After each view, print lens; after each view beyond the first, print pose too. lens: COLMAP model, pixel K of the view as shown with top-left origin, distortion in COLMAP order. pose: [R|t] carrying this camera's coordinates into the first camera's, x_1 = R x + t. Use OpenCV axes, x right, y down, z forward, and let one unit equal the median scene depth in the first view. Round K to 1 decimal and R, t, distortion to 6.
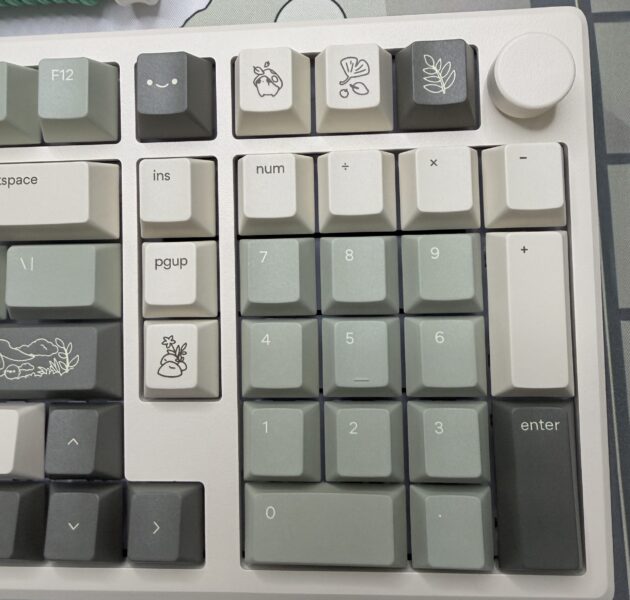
lens RADIAL K [[668.0, 0, 321.6], [0, 668.0, 246.8], [0, 0, 1]] dist [0.023828, 0.000000]
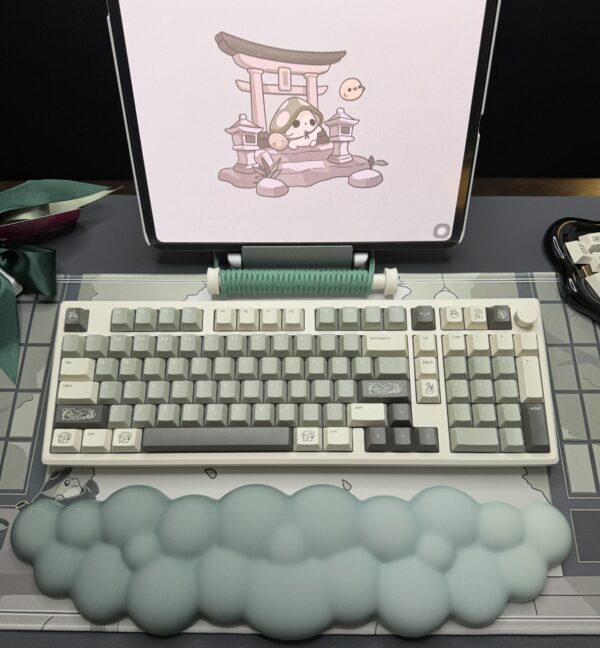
lens RADIAL K [[657.1, 0, 297.7], [0, 657.1, 331.4], [0, 0, 1]] dist [0.042214, 0.000000]
pose [[0.998449, 0.040616, 0.038090, -1.061249], [-0.028252, 0.958998, -0.282002, 0.874954], [-0.047982, 0.280489, 0.958657, -2.364491]]
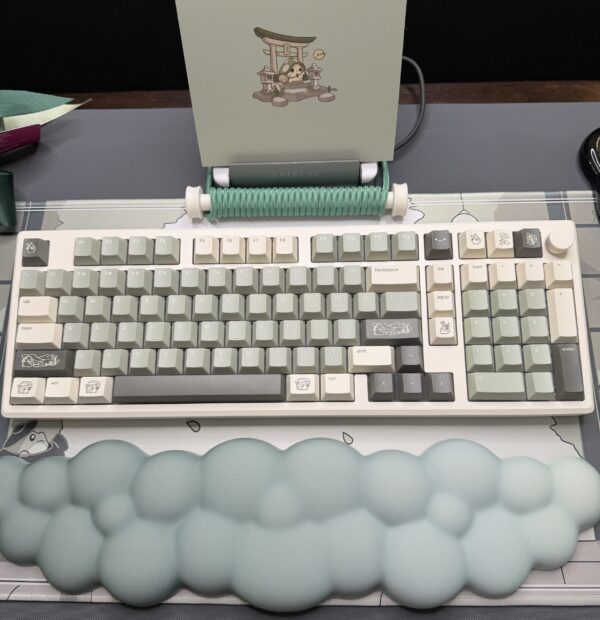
lens RADIAL K [[655.7, 0, 293.7], [0, 655.7, 335.4], [0, 0, 1]] dist [0.021773, 0.000000]
pose [[0.999467, 0.026872, 0.018516, -0.956602], [-0.022961, 0.982254, -0.186144, 0.765486], [-0.023189, 0.185620, 0.982348, -1.871725]]
